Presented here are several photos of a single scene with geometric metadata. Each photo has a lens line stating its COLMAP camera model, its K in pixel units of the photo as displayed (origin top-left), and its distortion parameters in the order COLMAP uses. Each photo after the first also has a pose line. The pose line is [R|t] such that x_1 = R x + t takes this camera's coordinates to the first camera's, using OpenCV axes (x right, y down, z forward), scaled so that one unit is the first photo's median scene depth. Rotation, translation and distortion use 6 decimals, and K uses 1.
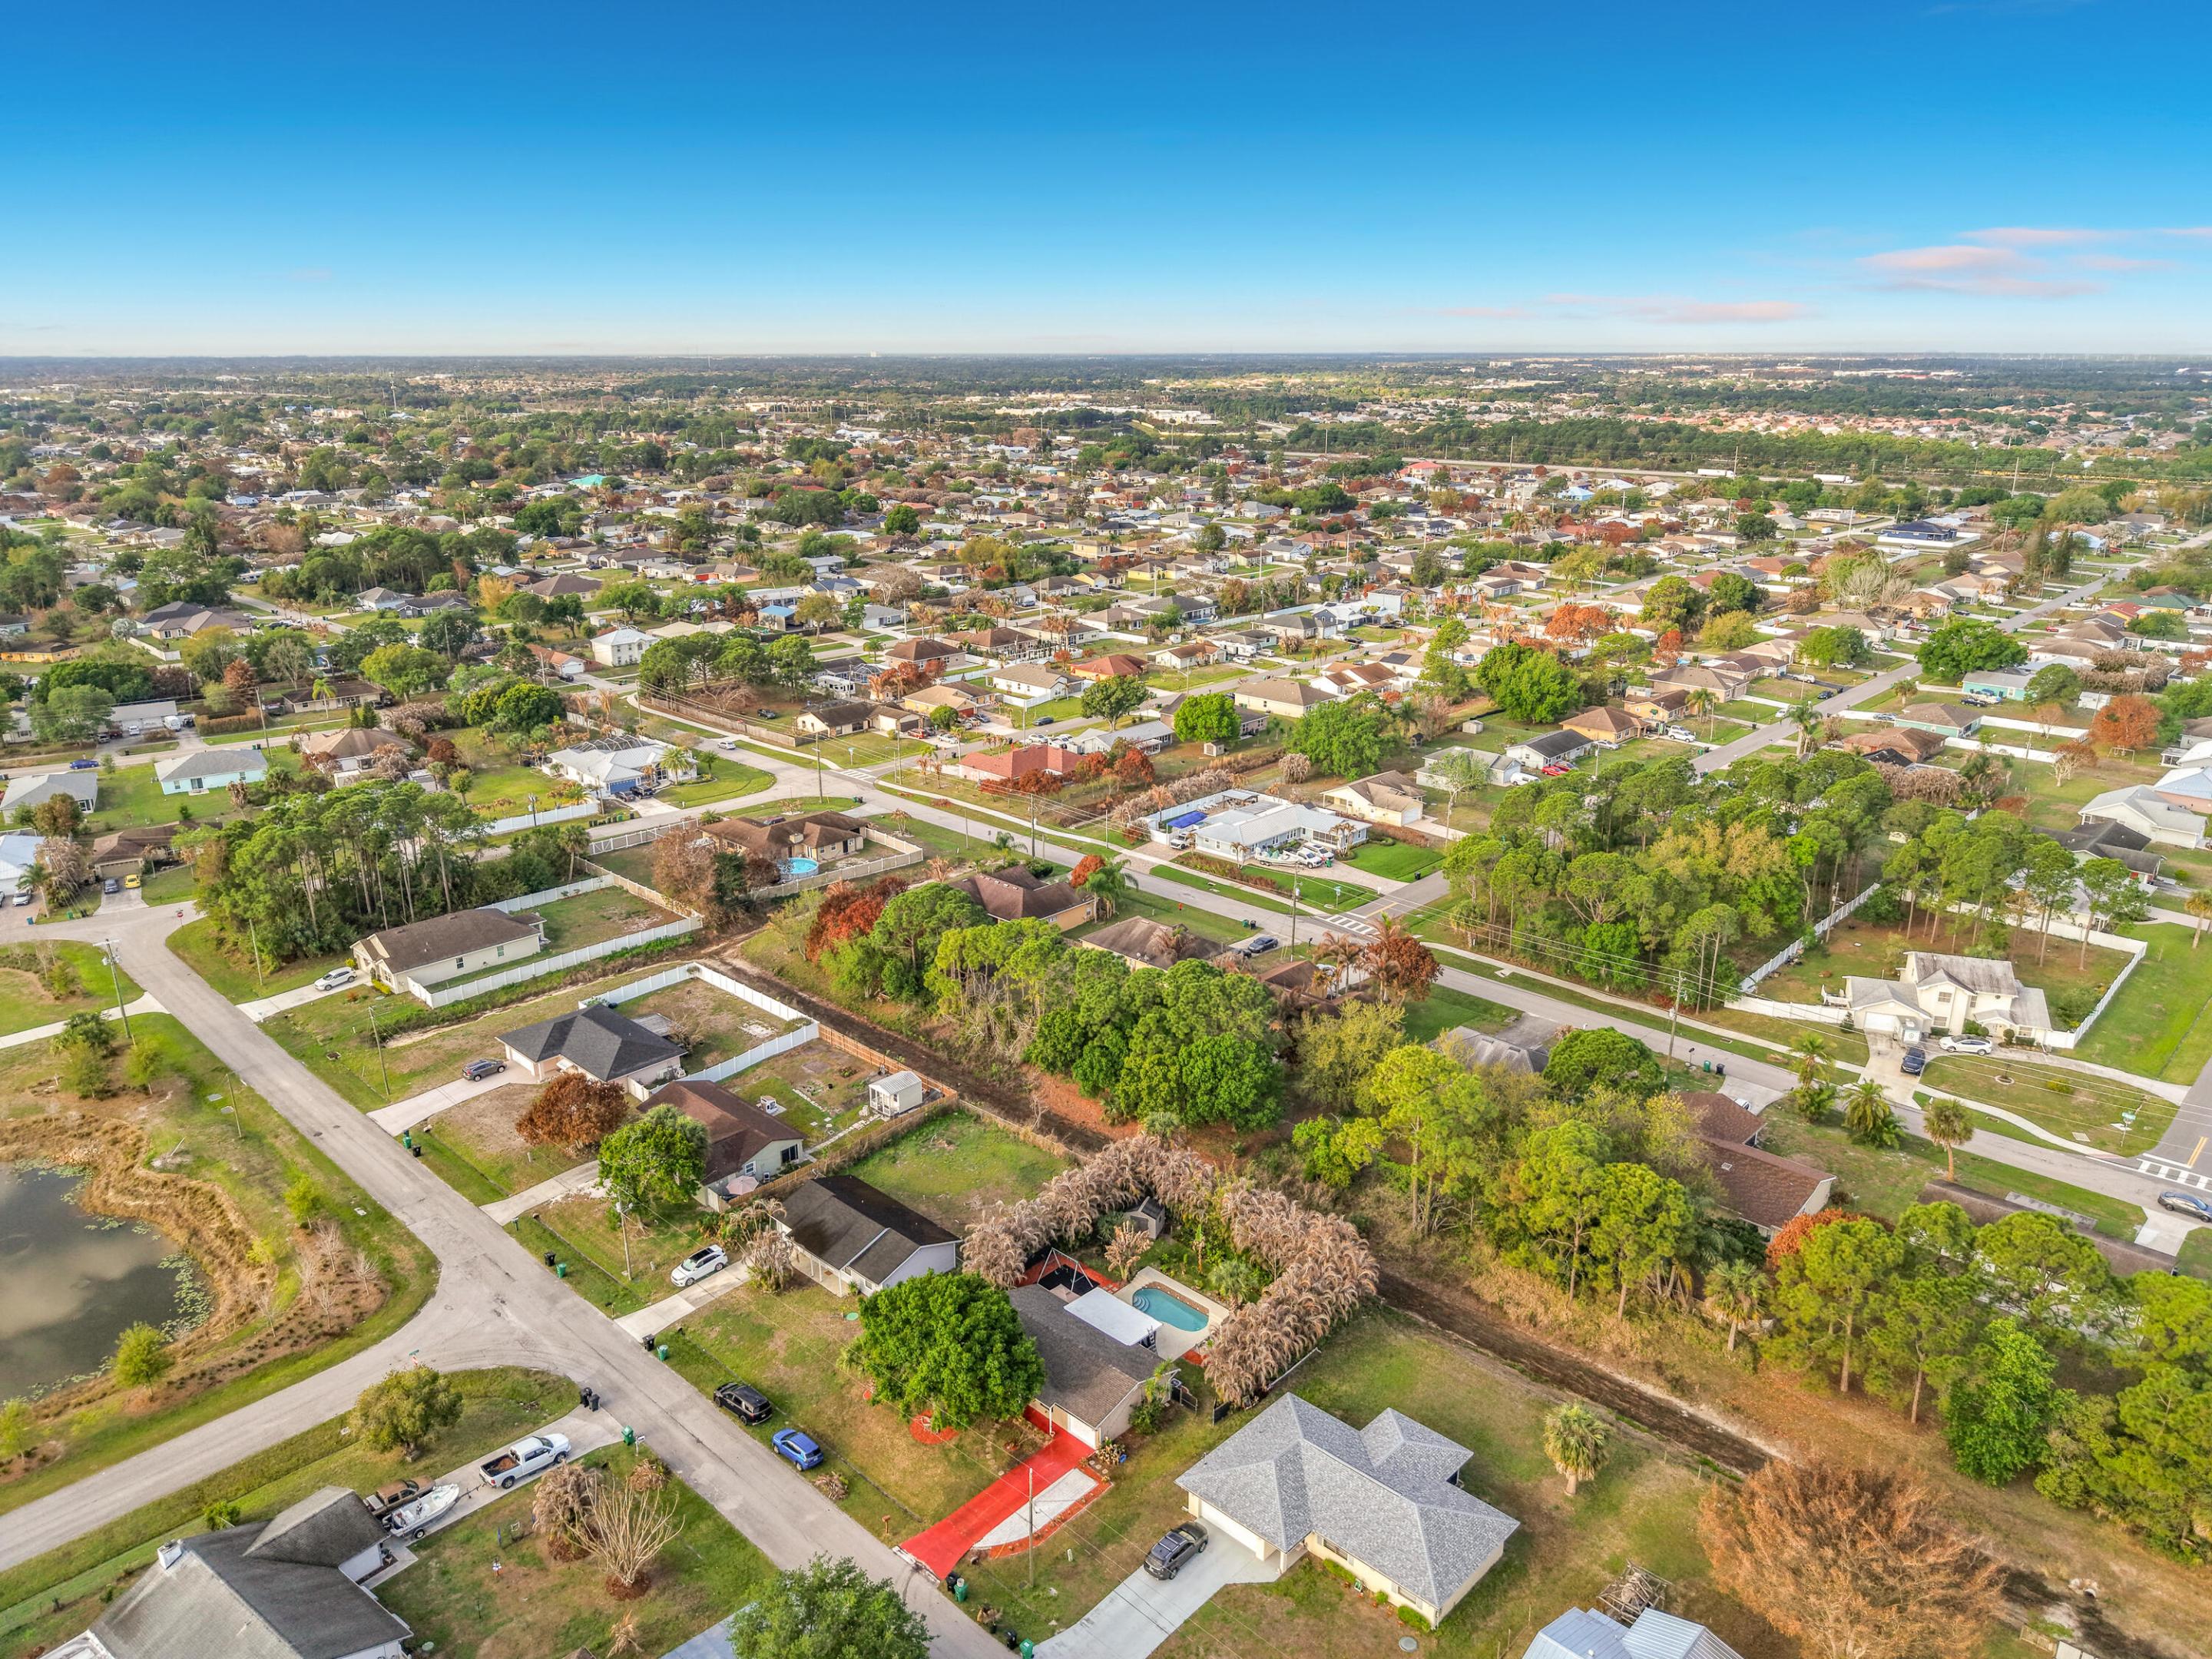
lens RADIAL K [[1511.7, 0, 1100.7], [0, 1511.7, 822.9], [0, 0, 1]] dist [0.048690, -0.063581]
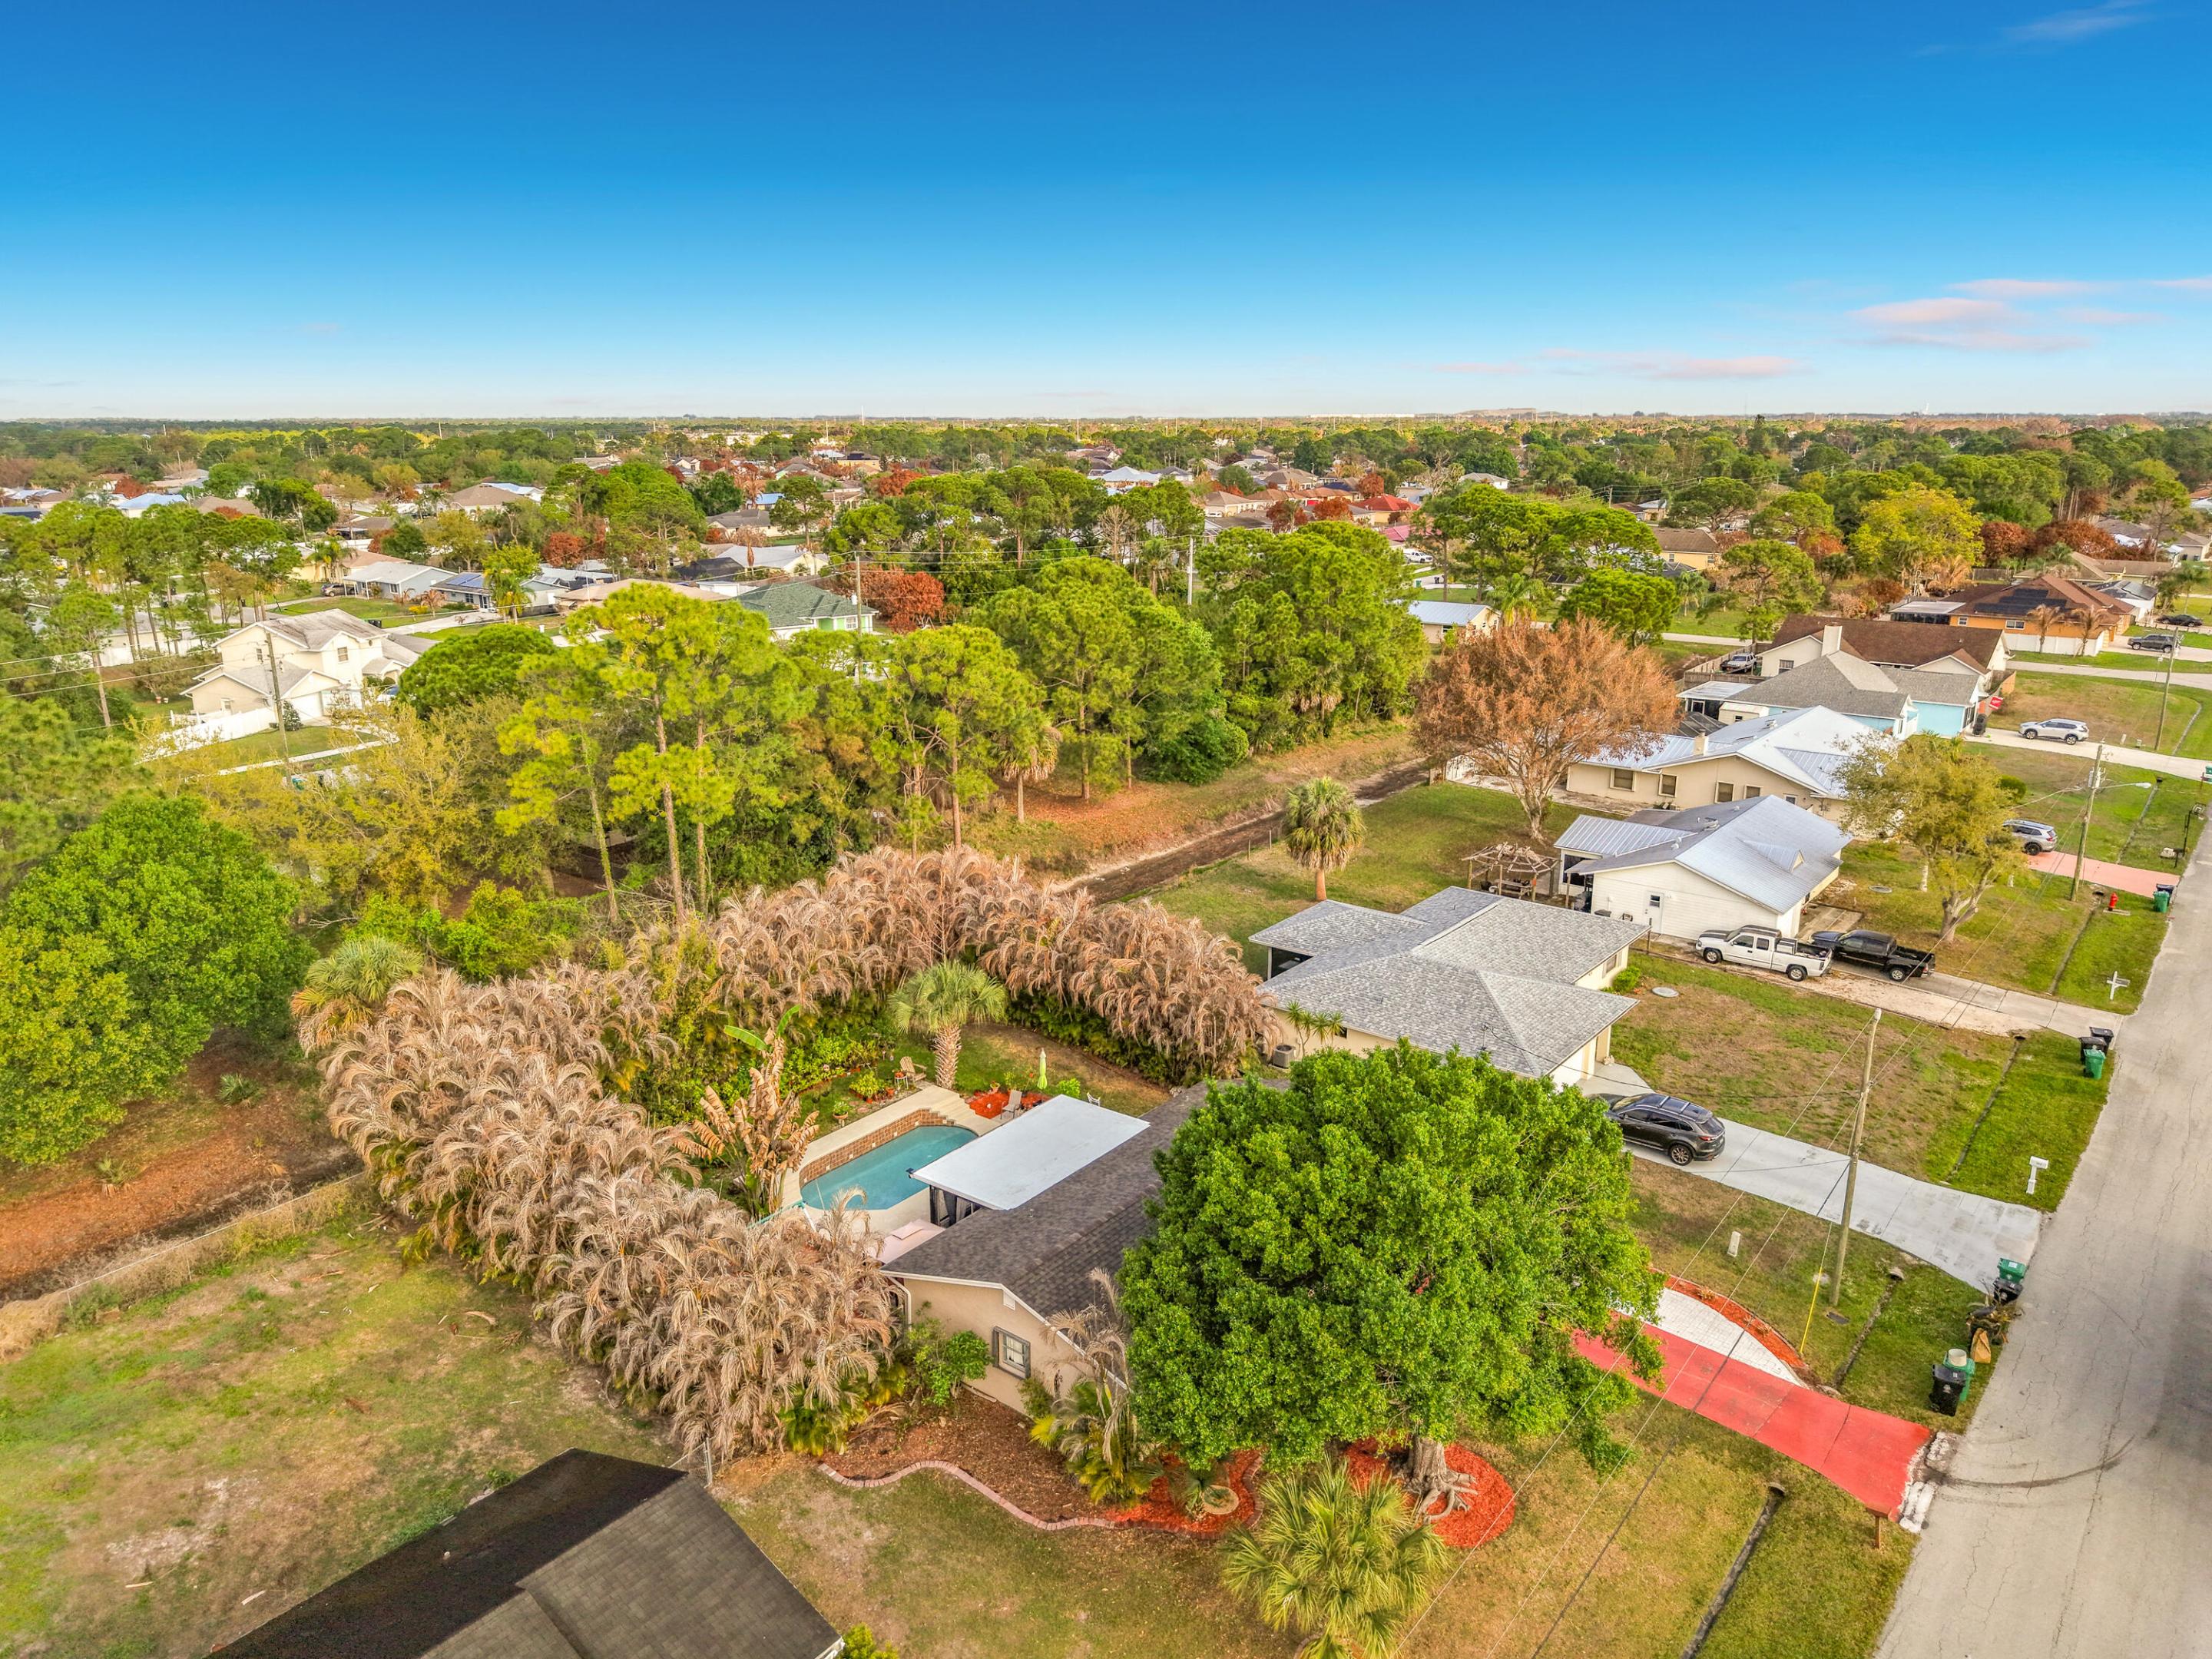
lens RADIAL K [[1503.2, 0, 1098.4], [0, 1503.2, 871.2], [0, 0, 1]] dist [0.052458, -0.075316]
pose [[-0.088756, -0.282838, 0.955052, -0.313452], [0.297911, 0.907407, 0.296414, 0.128045], [-0.950458, 0.310829, 0.003722, 0.851666]]
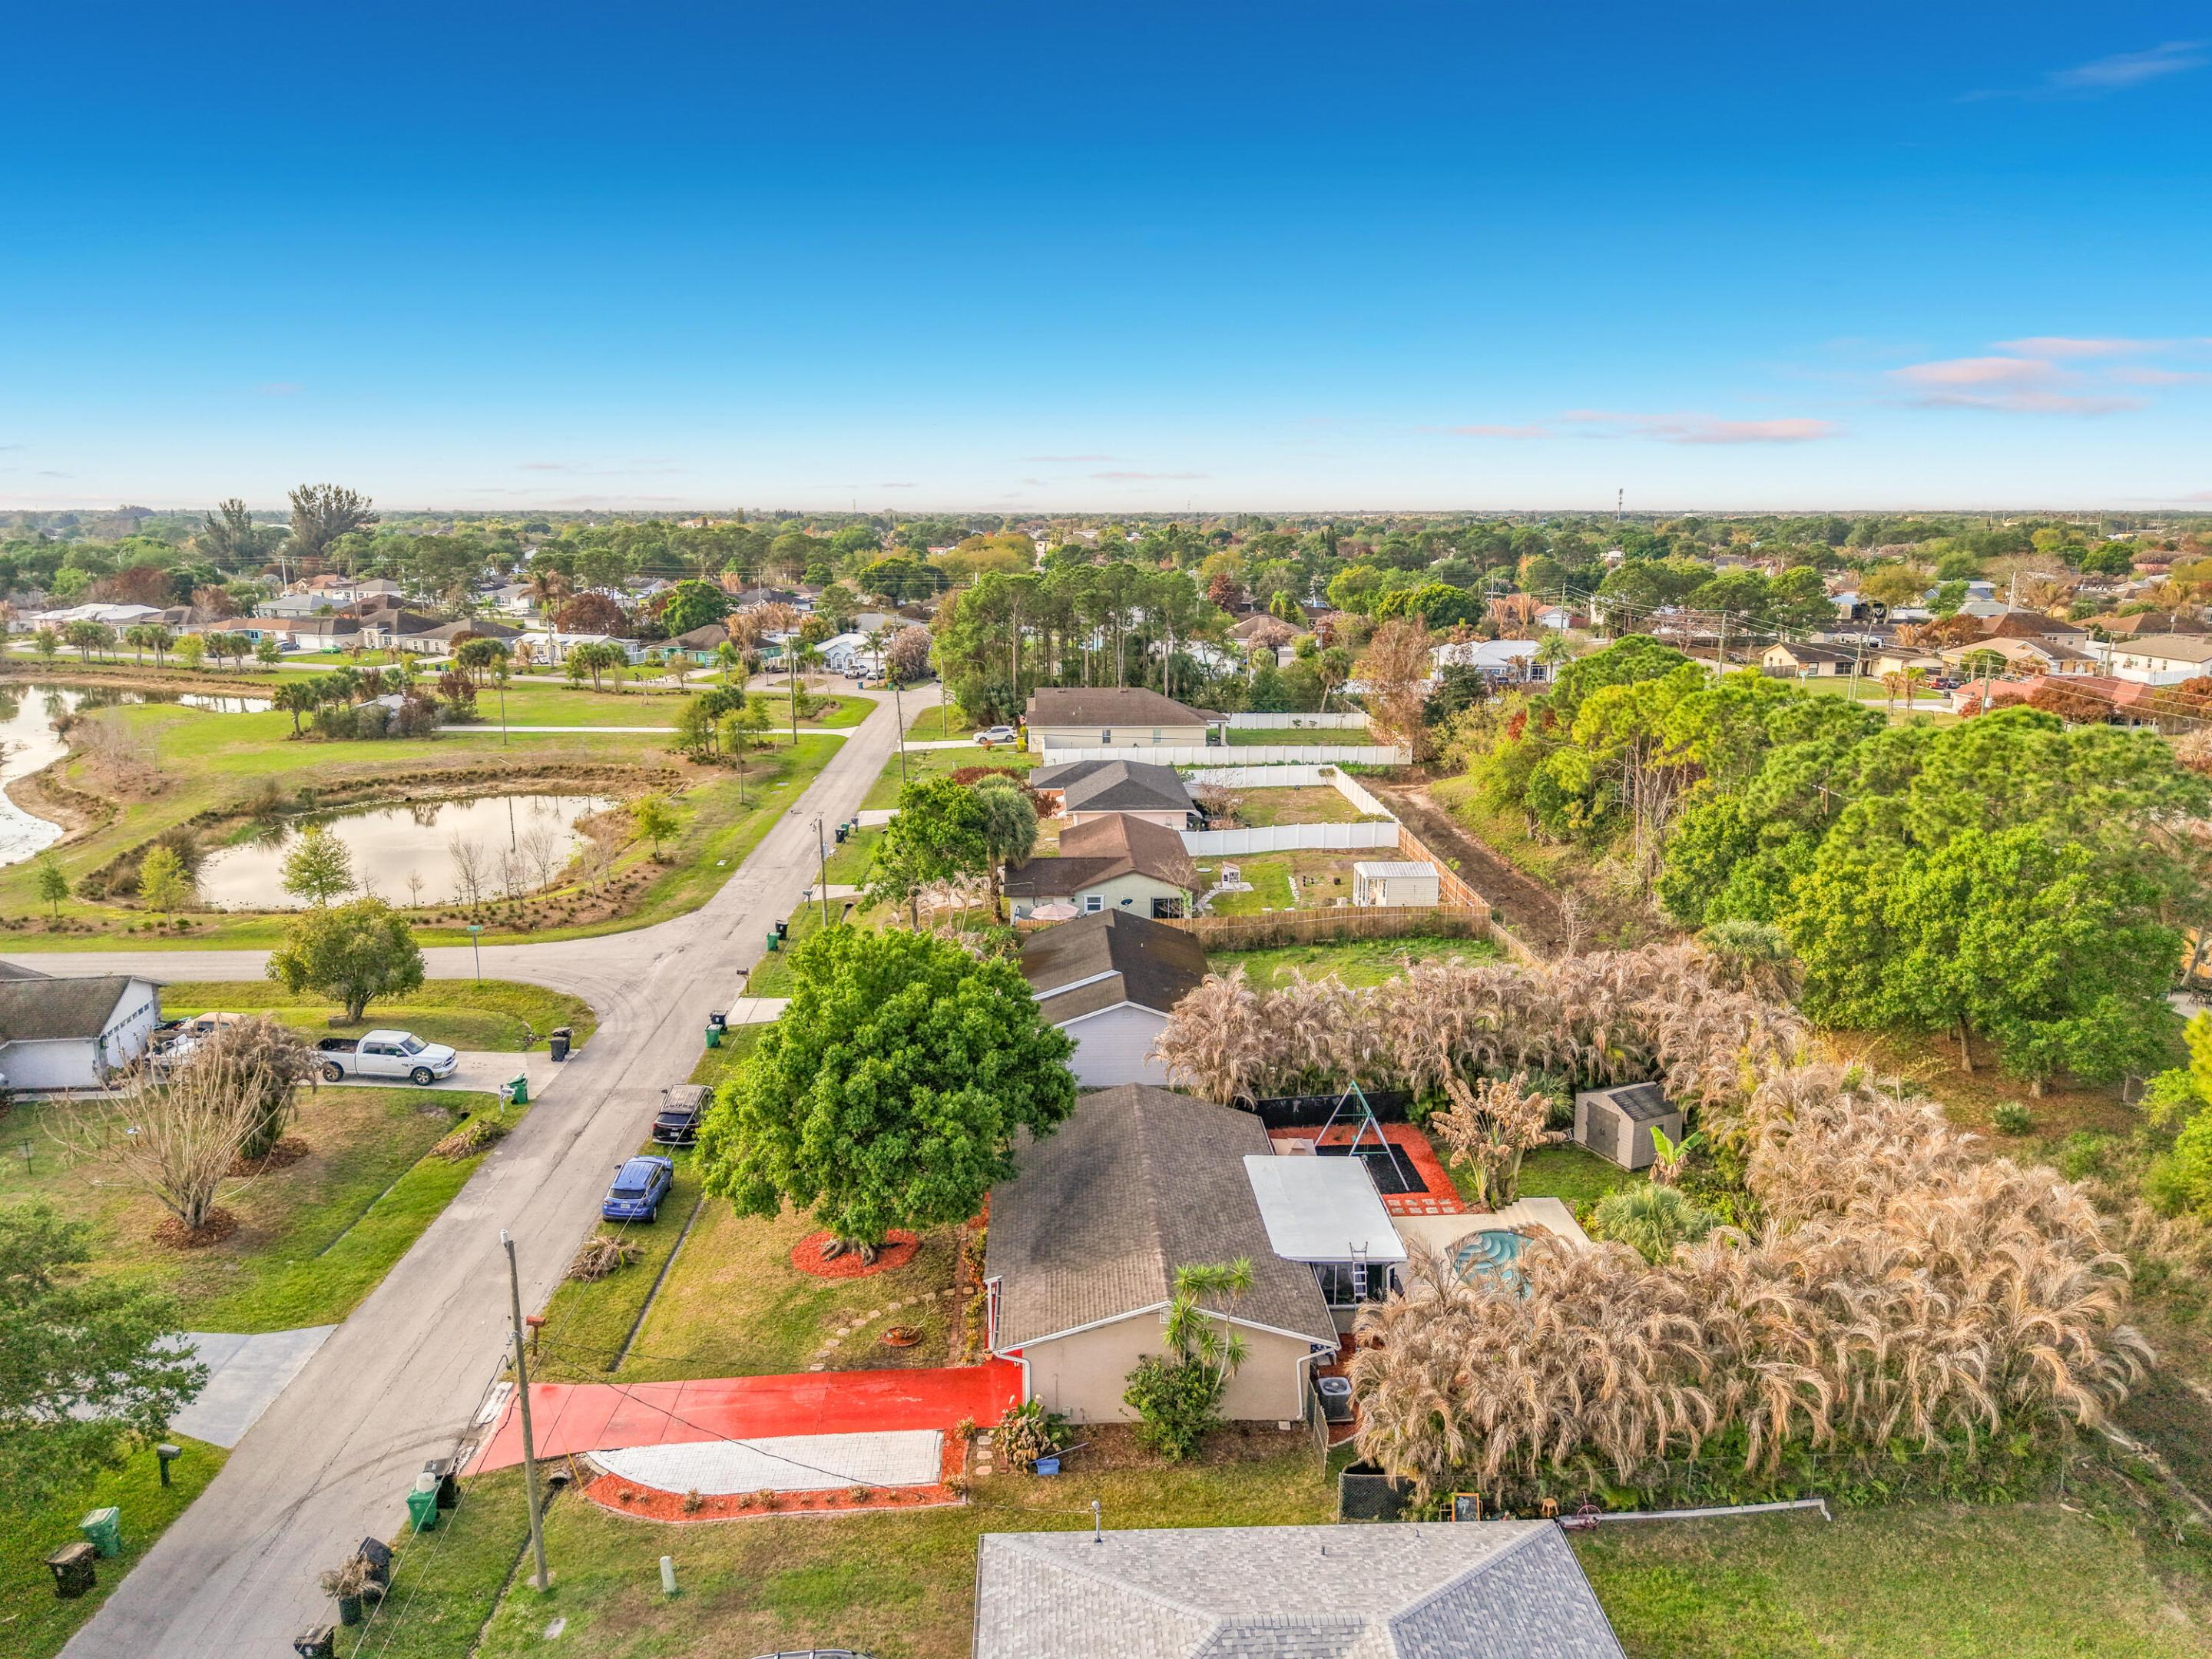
lens RADIAL K [[1518.7, 0, 1097.1], [0, 1518.7, 819.0], [0, 0, 1]] dist [0.045183, -0.067131]
pose [[0.717911, 0.140529, -0.681803, 0.203117], [-0.208588, 0.977836, -0.018090, 0.215627], [0.664149, 0.155203, 0.731312, 0.572922]]
